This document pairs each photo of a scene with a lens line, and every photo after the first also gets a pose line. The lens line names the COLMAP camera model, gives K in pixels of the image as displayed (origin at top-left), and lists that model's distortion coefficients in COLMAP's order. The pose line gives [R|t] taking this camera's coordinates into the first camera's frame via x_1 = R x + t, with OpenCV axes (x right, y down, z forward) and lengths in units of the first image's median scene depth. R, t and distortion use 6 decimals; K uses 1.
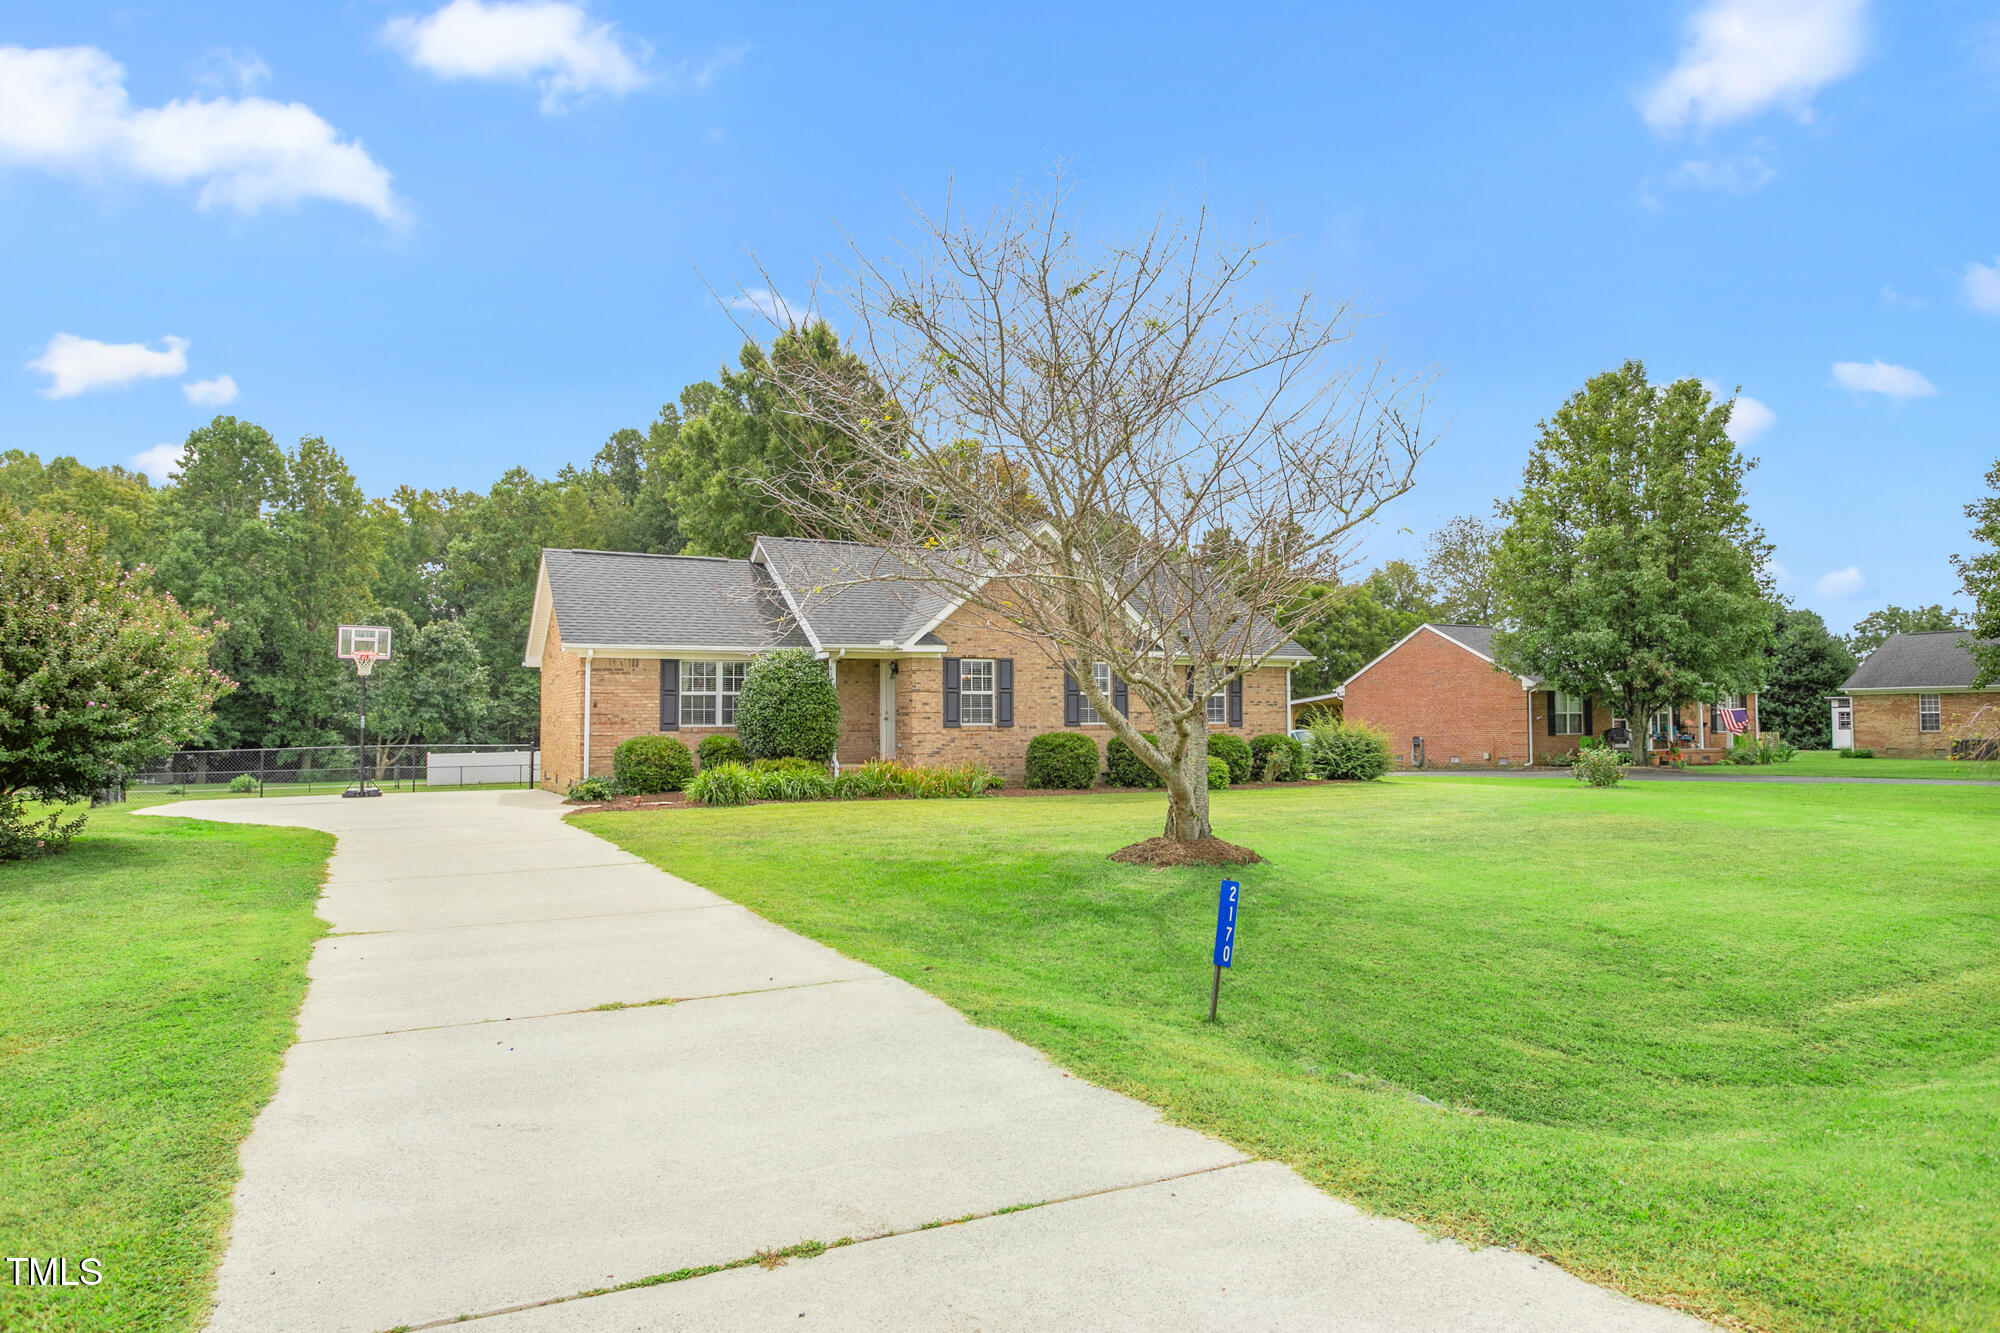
lens RADIAL K [[1312.9, 0, 997.4], [0, 1312.9, 661.4], [0, 0, 1]] dist [0.040115, 0.000111]
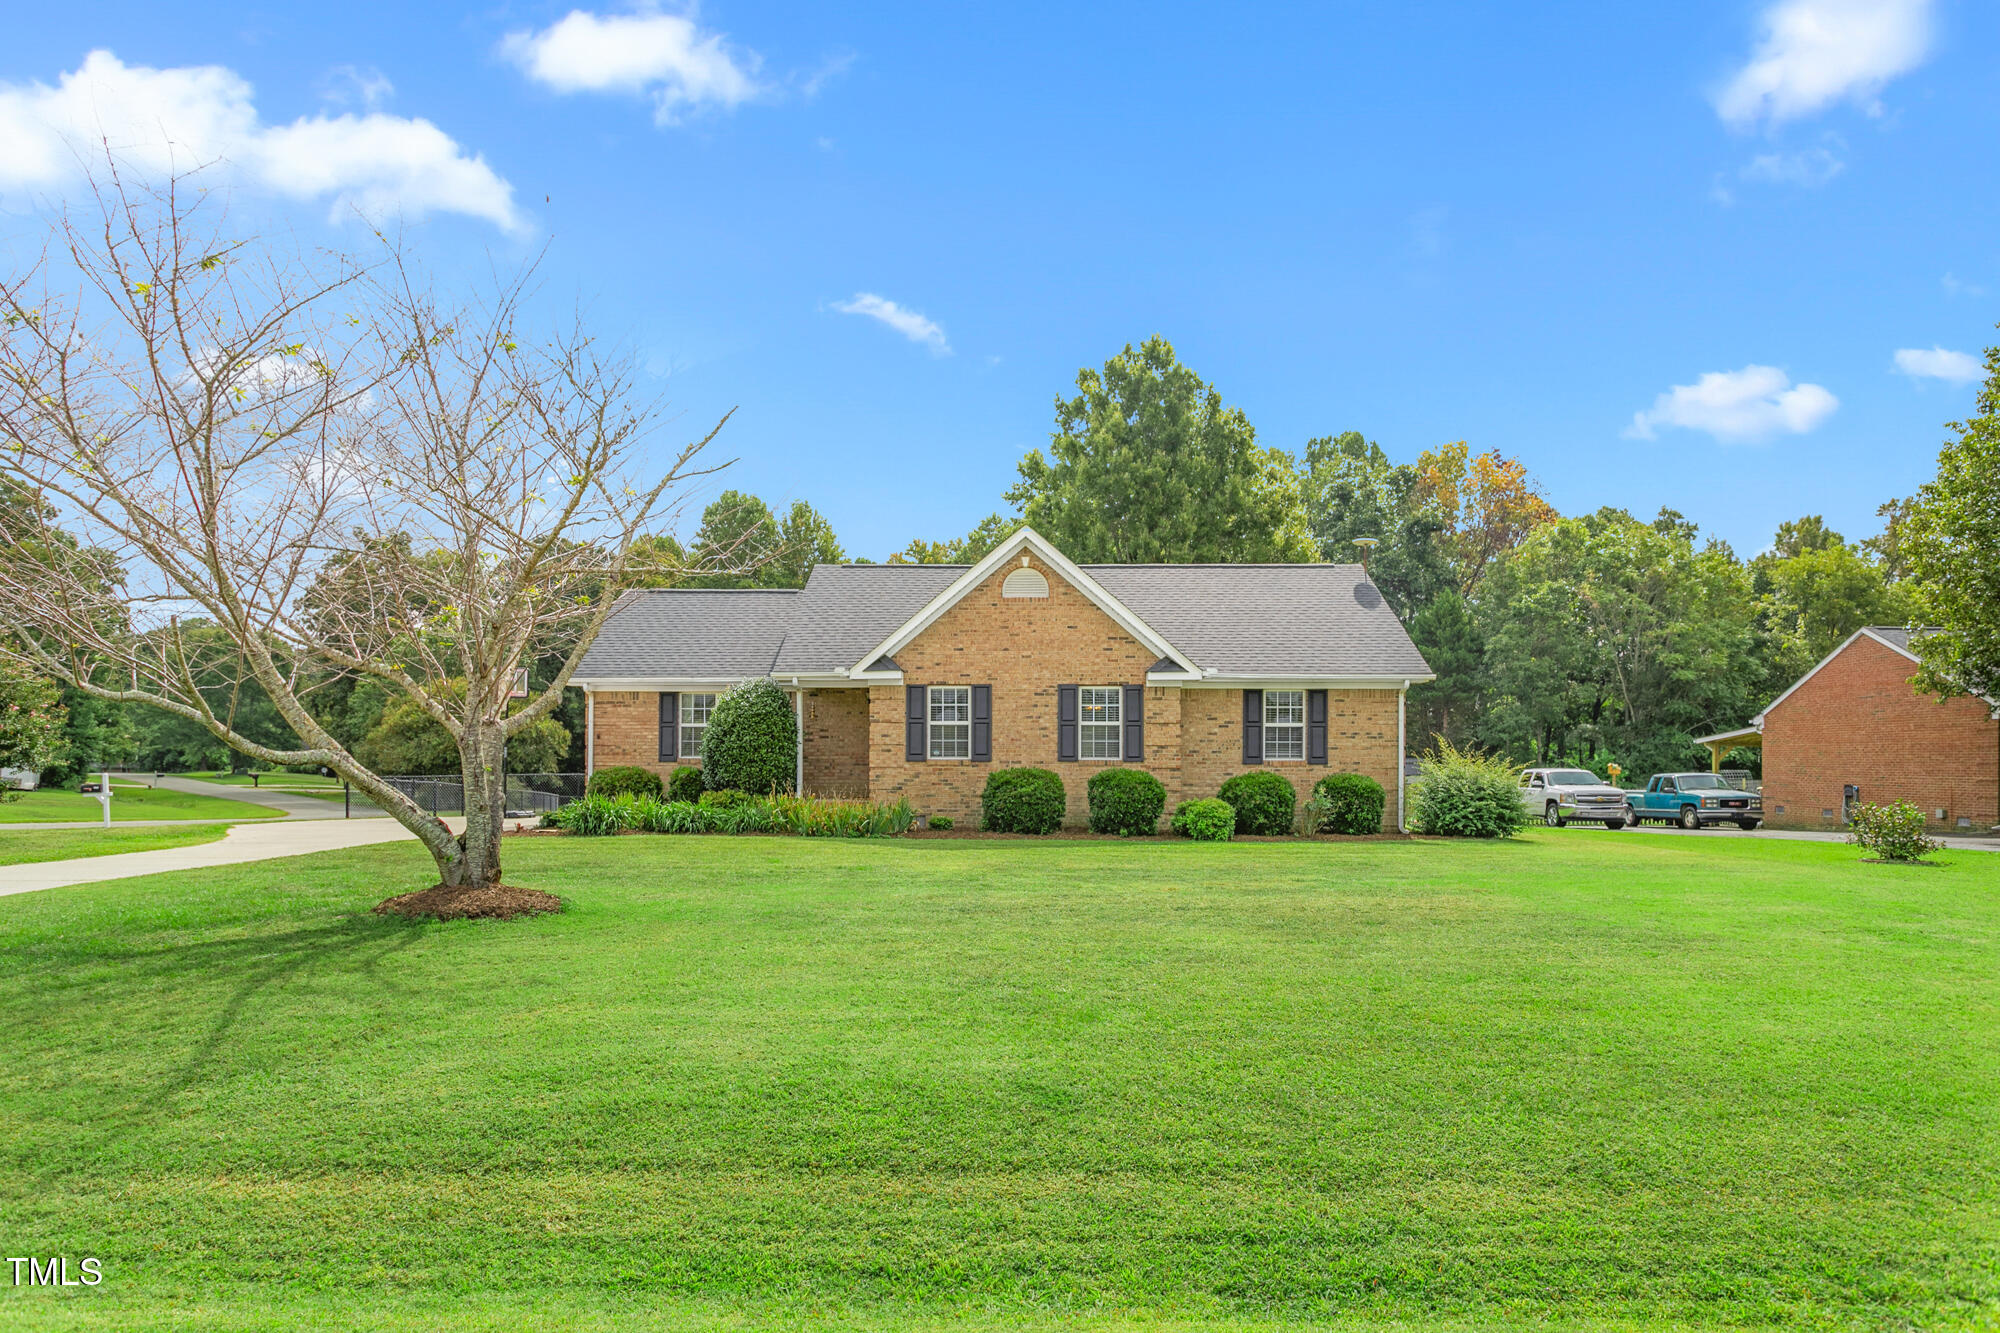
lens RADIAL K [[1312.9, 0, 999.9], [0, 1312.9, 666.6], [0, 0, 1]] dist [0.040115, 0.000111]
pose [[0.877088, -0.023621, -0.479748, 0.452863], [0.013240, 0.999600, -0.025010, 0.008003], [0.480147, 0.015584, 0.877050, 0.222646]]
